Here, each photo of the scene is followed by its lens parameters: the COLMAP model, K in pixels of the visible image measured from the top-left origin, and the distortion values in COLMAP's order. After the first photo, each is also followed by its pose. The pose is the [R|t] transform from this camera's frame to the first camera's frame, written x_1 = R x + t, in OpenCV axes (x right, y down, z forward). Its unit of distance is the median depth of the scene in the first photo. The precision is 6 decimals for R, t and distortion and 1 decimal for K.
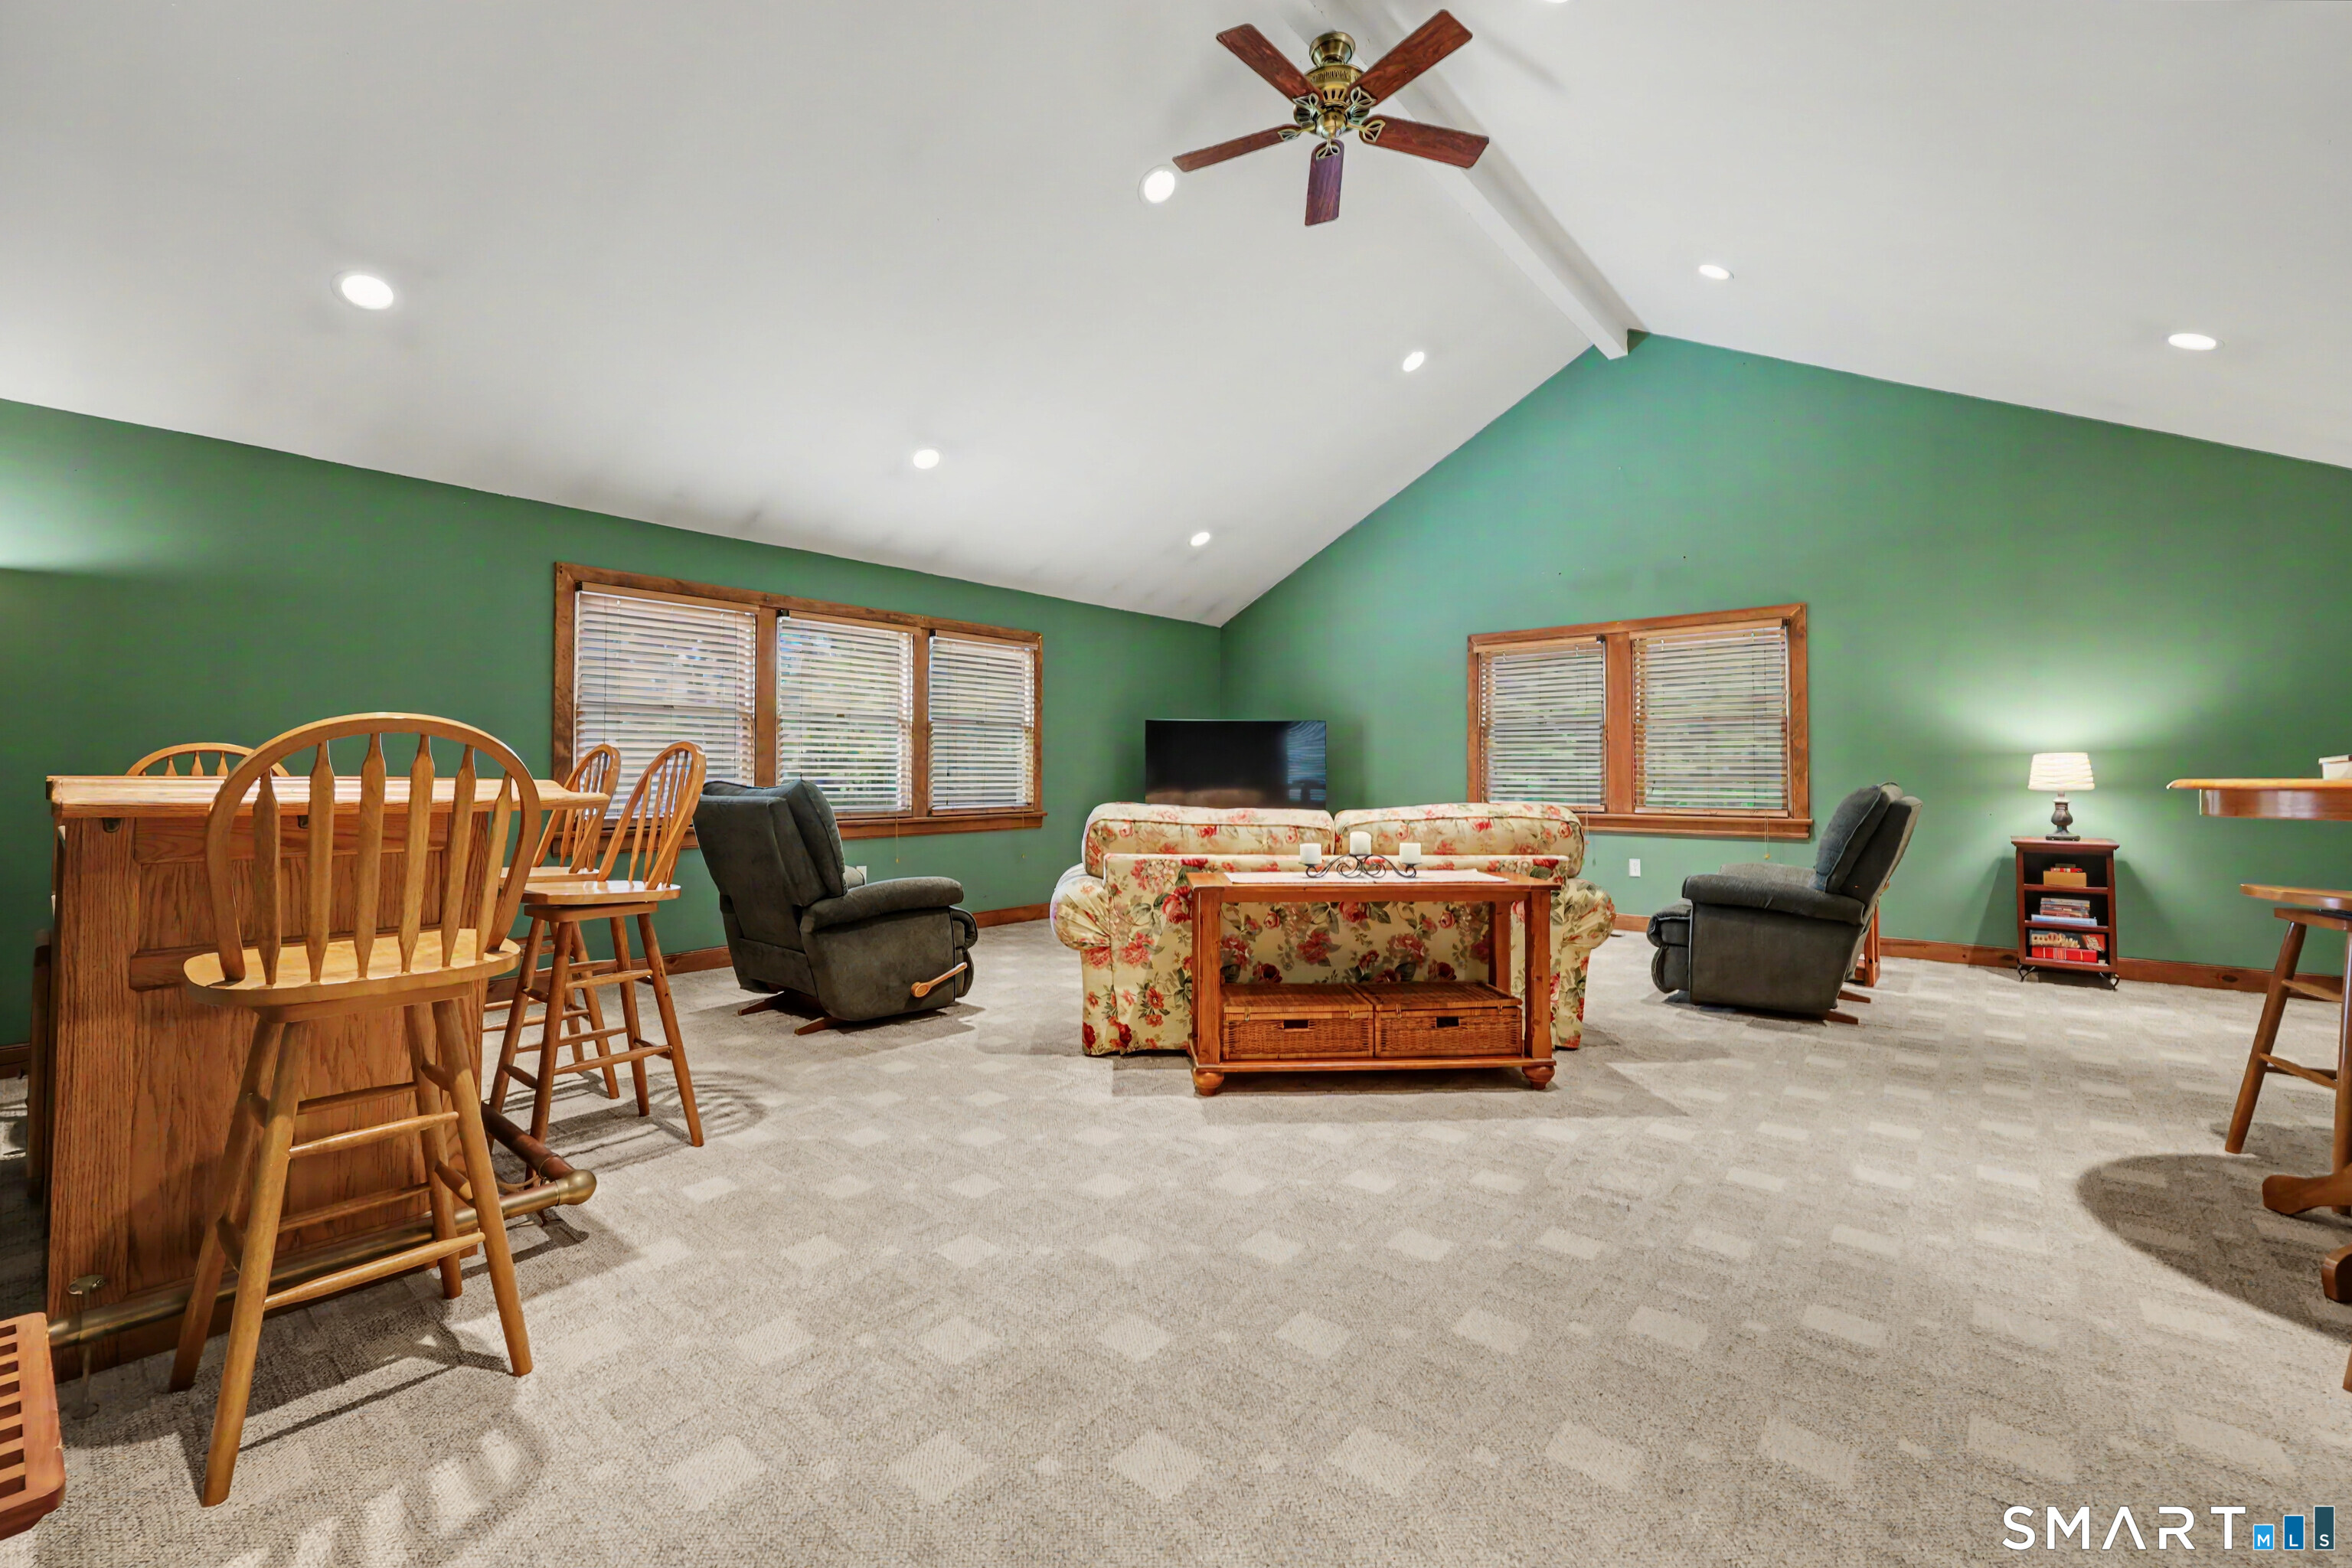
lens RADIAL K [[965.3, 0, 1174.6], [0, 965.3, 754.1], [0, 0, 1]] dist [0.000249, 0.000010]
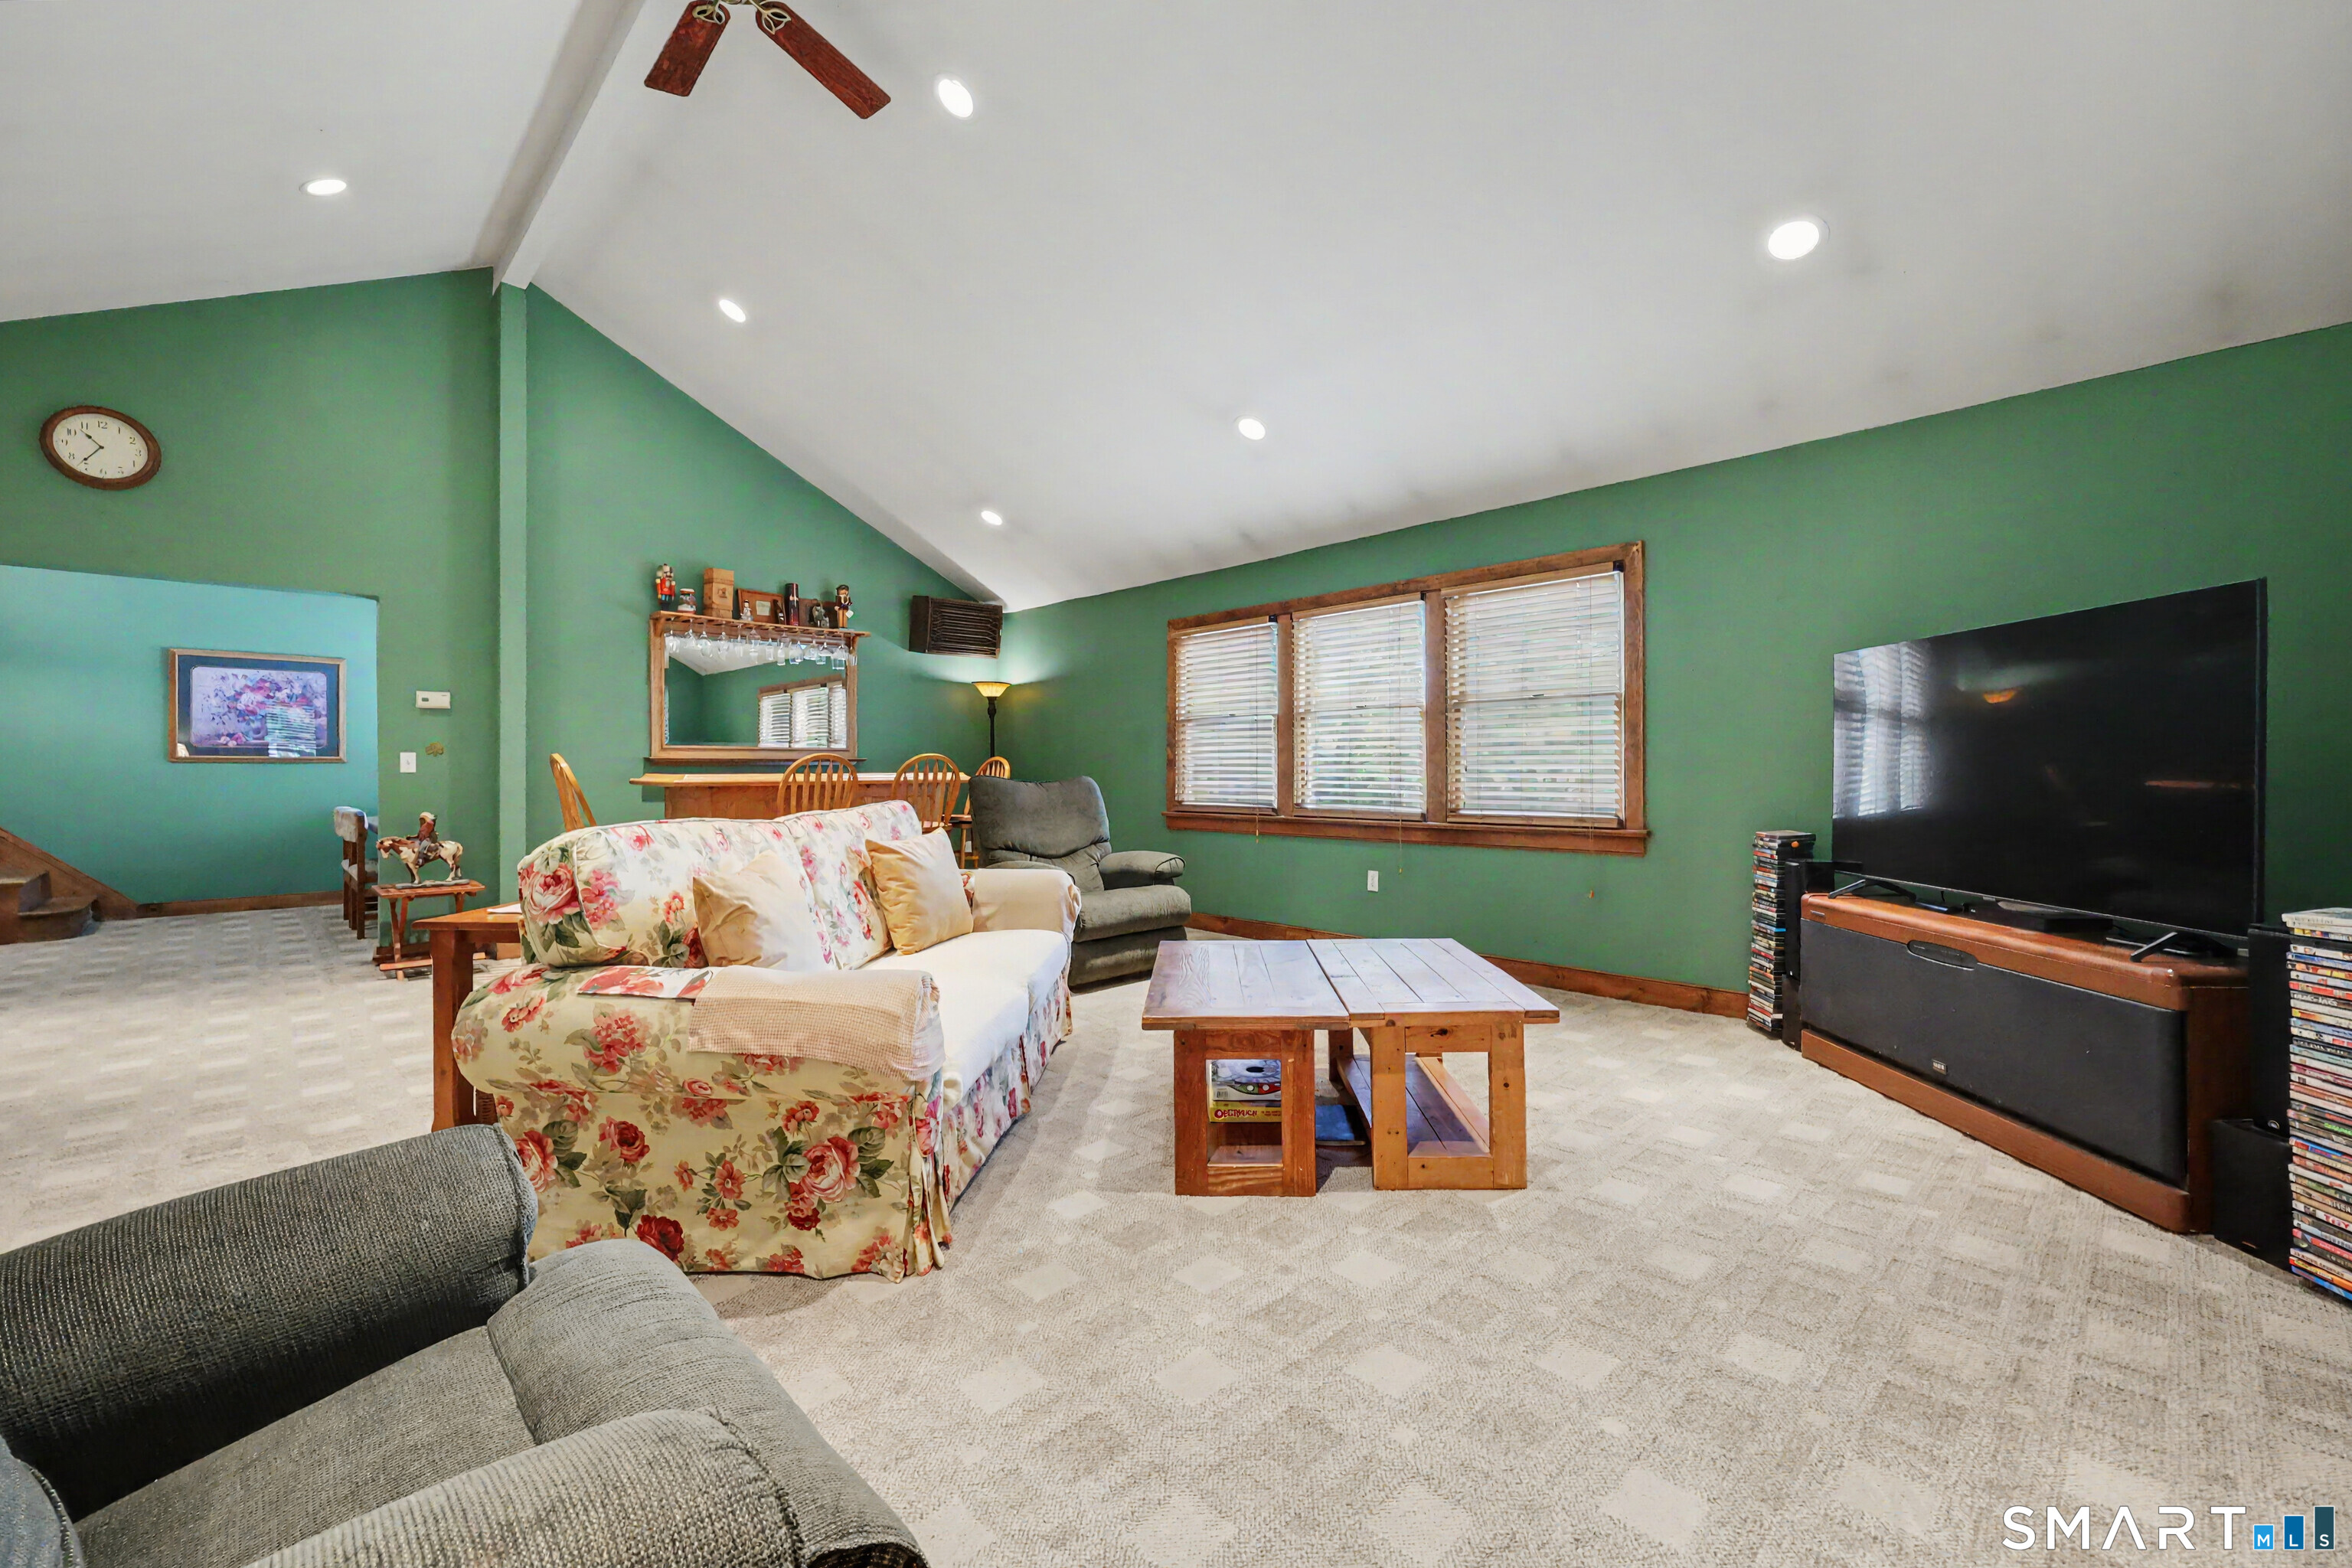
lens RADIAL K [[965.3, 0, 1174.6], [0, 965.3, 754.1], [0, 0, 1]] dist [0.000249, 0.000010]
pose [[-0.116791, 0.001291, -0.993156, 0.622290], [0.028196, 0.999600, -0.002016, 0.003596], [0.992756, -0.028239, -0.116780, 0.936575]]
